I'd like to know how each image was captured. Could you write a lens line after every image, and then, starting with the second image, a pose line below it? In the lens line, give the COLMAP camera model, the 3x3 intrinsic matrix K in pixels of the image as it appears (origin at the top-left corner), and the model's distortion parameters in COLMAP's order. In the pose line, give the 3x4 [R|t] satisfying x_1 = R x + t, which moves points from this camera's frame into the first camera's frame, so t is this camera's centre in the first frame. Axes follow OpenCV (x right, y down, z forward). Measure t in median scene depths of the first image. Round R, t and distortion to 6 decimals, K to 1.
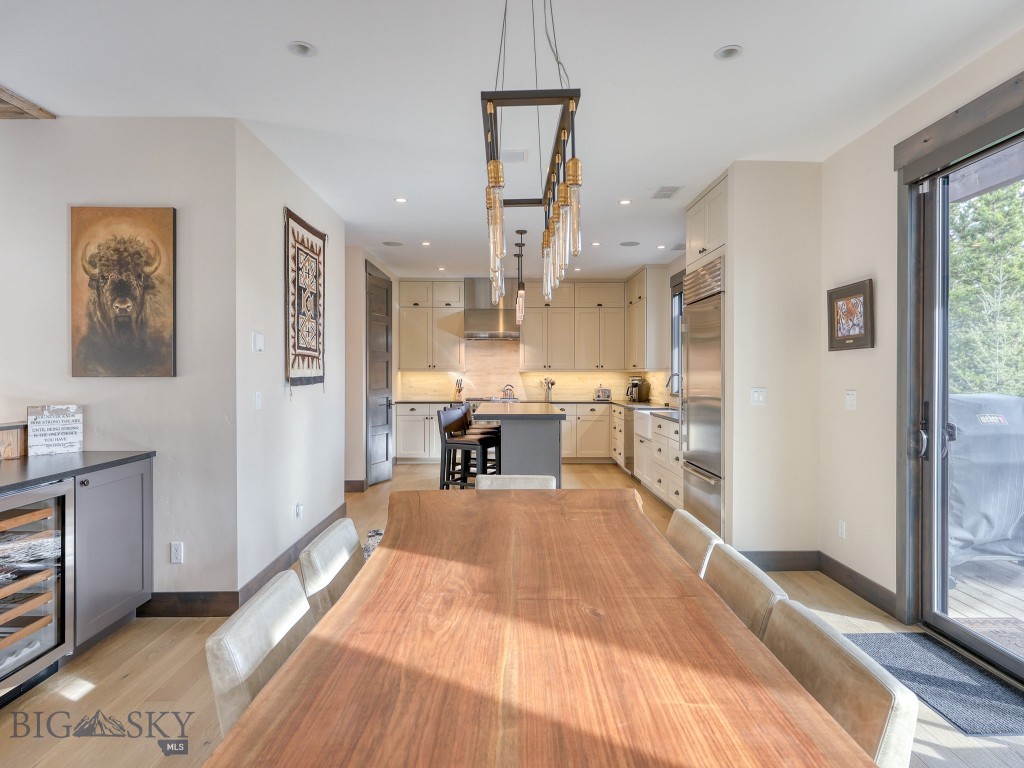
lens RADIAL K [[565.7, 0, 515.8], [0, 565.7, 378.8], [0, 0, 1]] dist [0.002040, 0.000745]
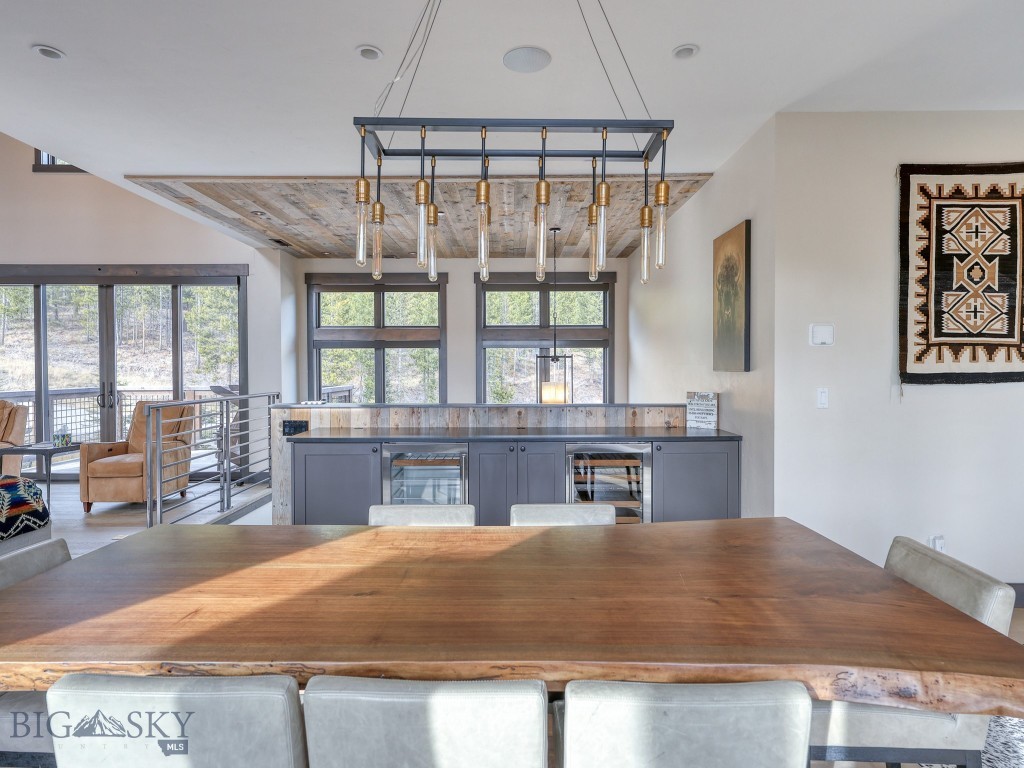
lens RADIAL K [[565.7, 0, 515.8], [0, 565.7, 378.8], [0, 0, 1]] dist [0.002040, 0.000745]
pose [[-0.016315, 0.019117, -0.999684, 0.529573], [-0.008845, 0.999775, 0.019263, -0.006742], [0.999828, 0.009156, -0.016143, 0.577018]]
